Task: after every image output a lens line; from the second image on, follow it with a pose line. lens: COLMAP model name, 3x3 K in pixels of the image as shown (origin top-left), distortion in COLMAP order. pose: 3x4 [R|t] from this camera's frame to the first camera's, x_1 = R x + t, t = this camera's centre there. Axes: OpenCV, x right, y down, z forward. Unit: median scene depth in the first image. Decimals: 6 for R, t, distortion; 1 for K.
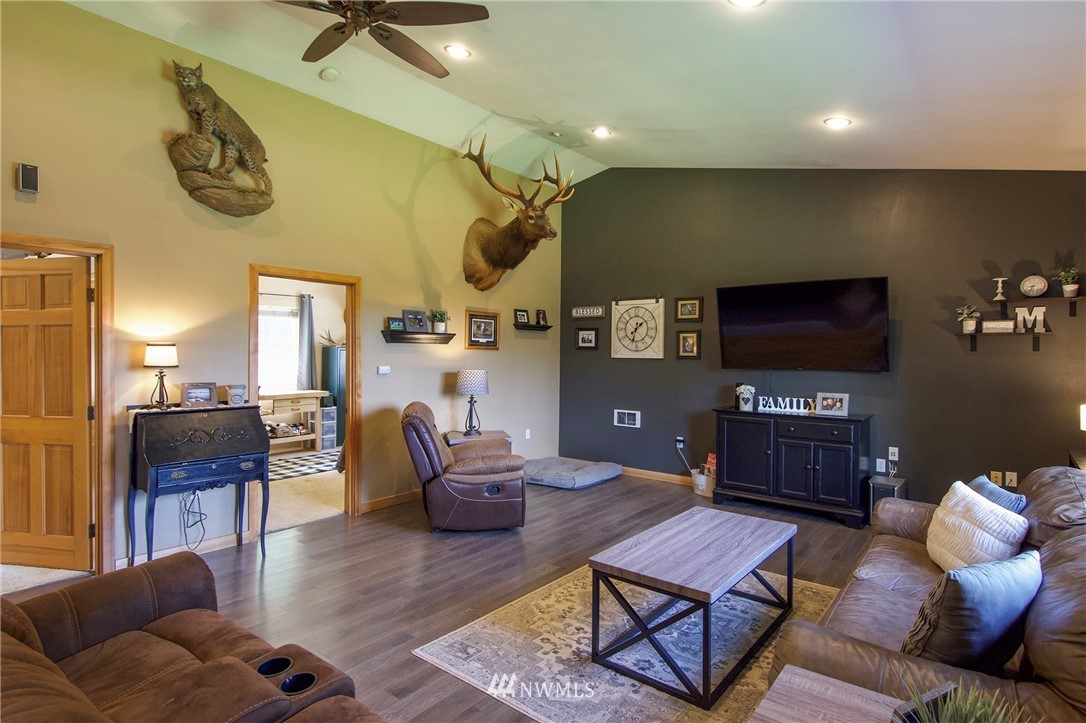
lens RADIAL K [[550.6, 0, 539.8], [0, 550.6, 357.4], [0, 0, 1]] dist [0.001991, -0.000028]
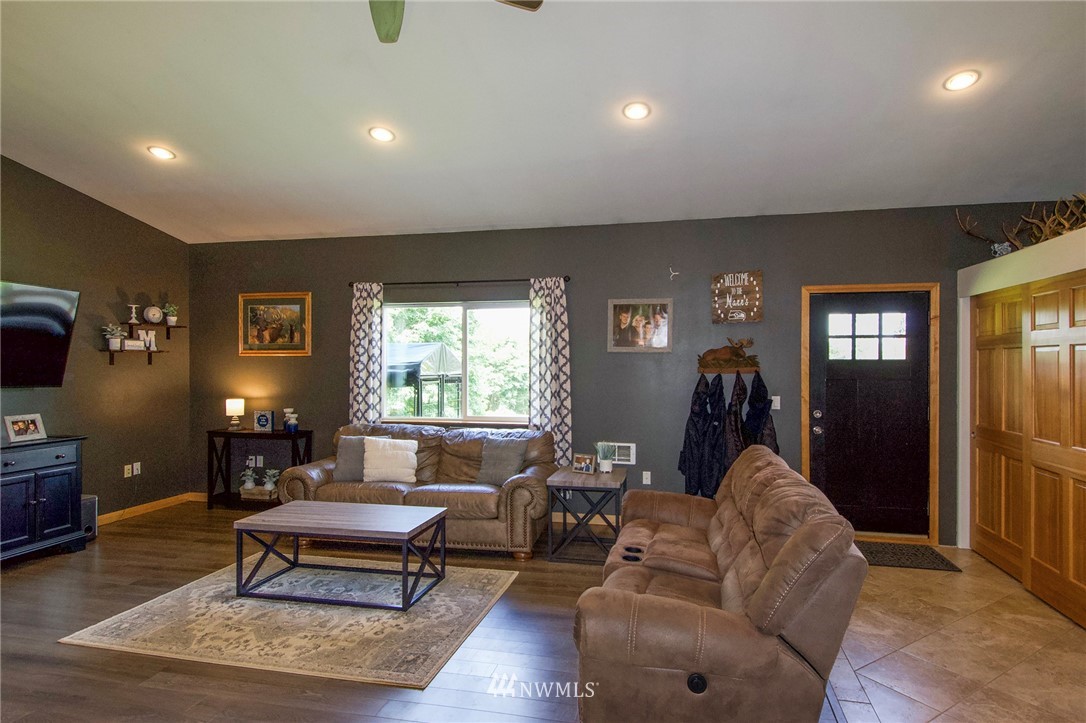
lens RADIAL K [[598.8, 0, 545.9], [0, 598.8, 353.8], [0, 0, 1]] dist [0.035403, -0.019637]
pose [[-0.423178, 0.010724, 0.905983, -0.798982], [0.008111, 0.999935, -0.008047, -0.019180], [-0.906010, 0.003943, -0.423238, 0.785601]]
